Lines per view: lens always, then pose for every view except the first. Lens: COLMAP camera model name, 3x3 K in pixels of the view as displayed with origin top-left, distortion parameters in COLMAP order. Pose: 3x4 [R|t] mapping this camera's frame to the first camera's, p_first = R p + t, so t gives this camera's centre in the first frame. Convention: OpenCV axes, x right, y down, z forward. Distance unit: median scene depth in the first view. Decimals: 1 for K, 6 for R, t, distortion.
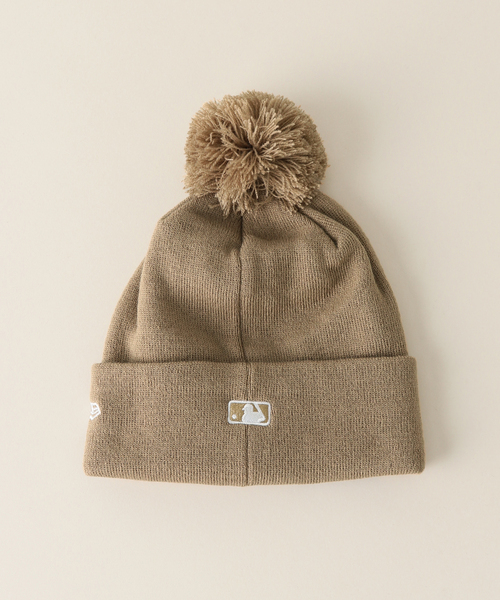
lens RADIAL K [[780.8, 0, 250.2], [0, 780.8, 300.4], [0, 0, 1]] dist [-0.012996, 0.000000]
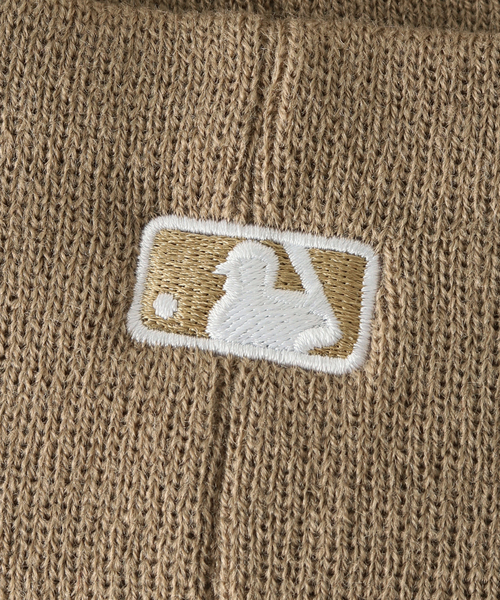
lens RADIAL K [[1127.6, 0, 250.2], [0, 1127.6, 299.9], [0, 0, 1]] dist [-0.030312, 0.000000]
pose [[0.988182, 0.094658, -0.120564, 0.029273], [-0.073061, 0.982311, 0.172414, 0.101142], [0.134752, -0.161568, 0.977618, 0.747105]]
